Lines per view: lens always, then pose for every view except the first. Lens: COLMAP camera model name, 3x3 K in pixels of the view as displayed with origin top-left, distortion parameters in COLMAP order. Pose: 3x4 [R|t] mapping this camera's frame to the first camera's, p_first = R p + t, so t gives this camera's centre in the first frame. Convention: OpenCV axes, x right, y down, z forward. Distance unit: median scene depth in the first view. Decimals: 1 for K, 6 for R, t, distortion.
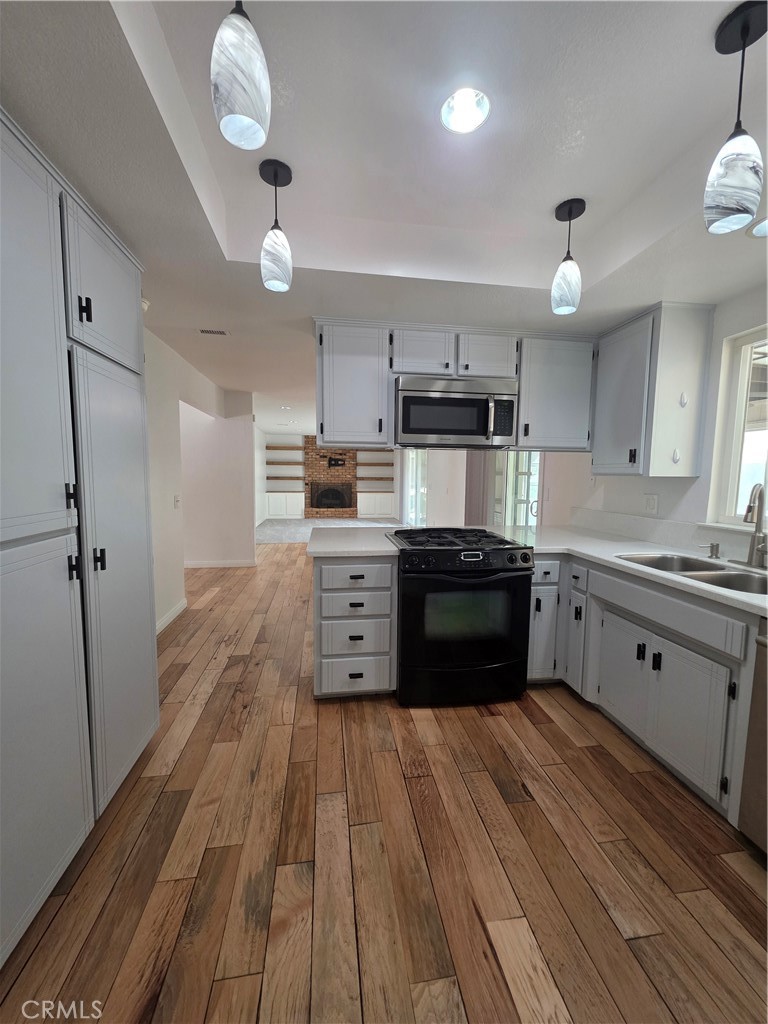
lens RADIAL K [[409.1, 0, 386.8], [0, 409.1, 509.7], [0, 0, 1]] dist [0.001639, 0.000171]
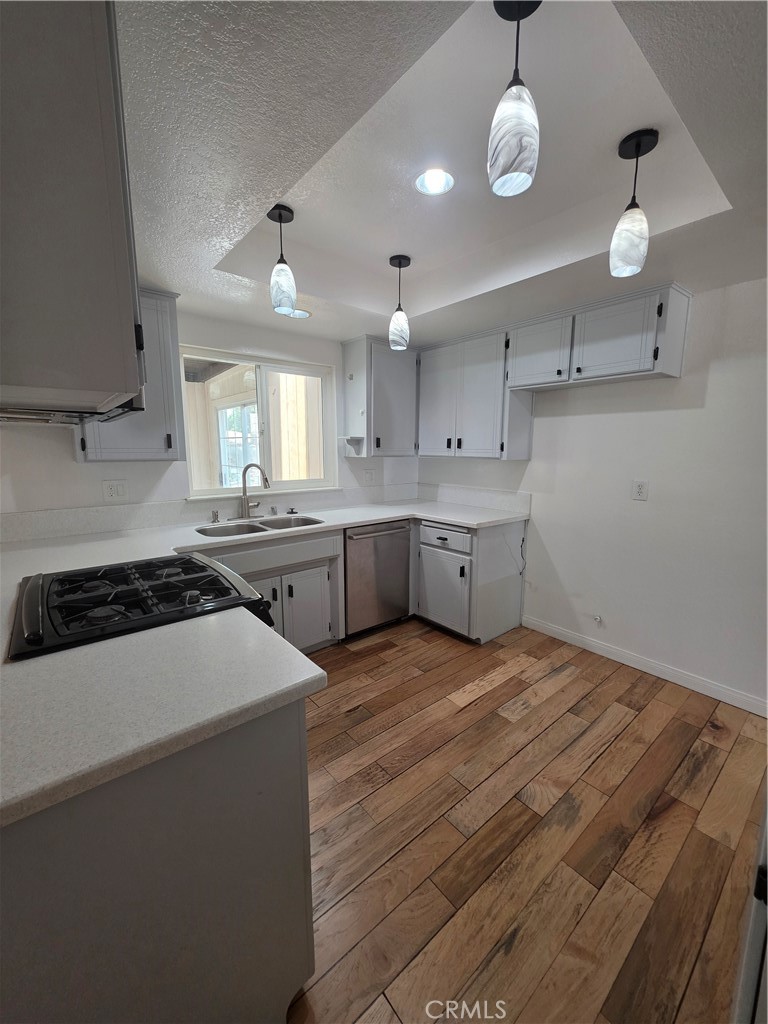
lens RADIAL K [[409.1, 0, 386.8], [0, 409.1, 509.7], [0, 0, 1]] dist [0.001639, 0.000171]
pose [[-0.516169, -0.140305, 0.844917, -0.794856], [0.067327, 0.976792, 0.203334, -0.204736], [-0.853837, 0.161841, -0.494743, 1.606241]]
